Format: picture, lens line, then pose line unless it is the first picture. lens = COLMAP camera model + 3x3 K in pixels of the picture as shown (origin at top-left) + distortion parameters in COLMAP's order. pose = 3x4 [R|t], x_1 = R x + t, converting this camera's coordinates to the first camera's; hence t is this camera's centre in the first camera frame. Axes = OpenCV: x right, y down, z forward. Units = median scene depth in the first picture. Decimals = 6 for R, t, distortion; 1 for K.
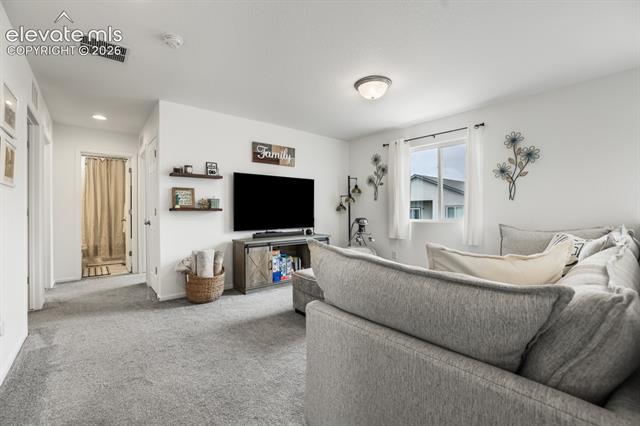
lens RADIAL K [[277.7, 0, 323.1], [0, 277.7, 215.0], [0, 0, 1]] dist [-0.014184, 0.006814]
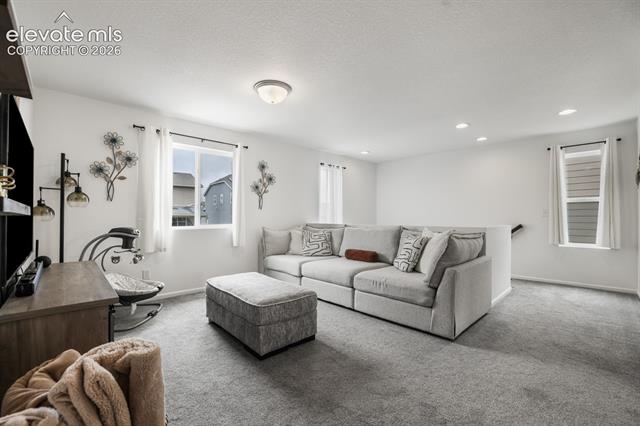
lens RADIAL K [[277.7, 0, 320.6], [0, 277.7, 213.9], [0, 0, 1]] dist [-0.014184, 0.006814]
pose [[-0.033654, 0.000856, 0.999433, -0.634186], [0.000184, 1.000000, -0.000850, -0.026443], [-0.999434, 0.000156, -0.033655, 0.662535]]
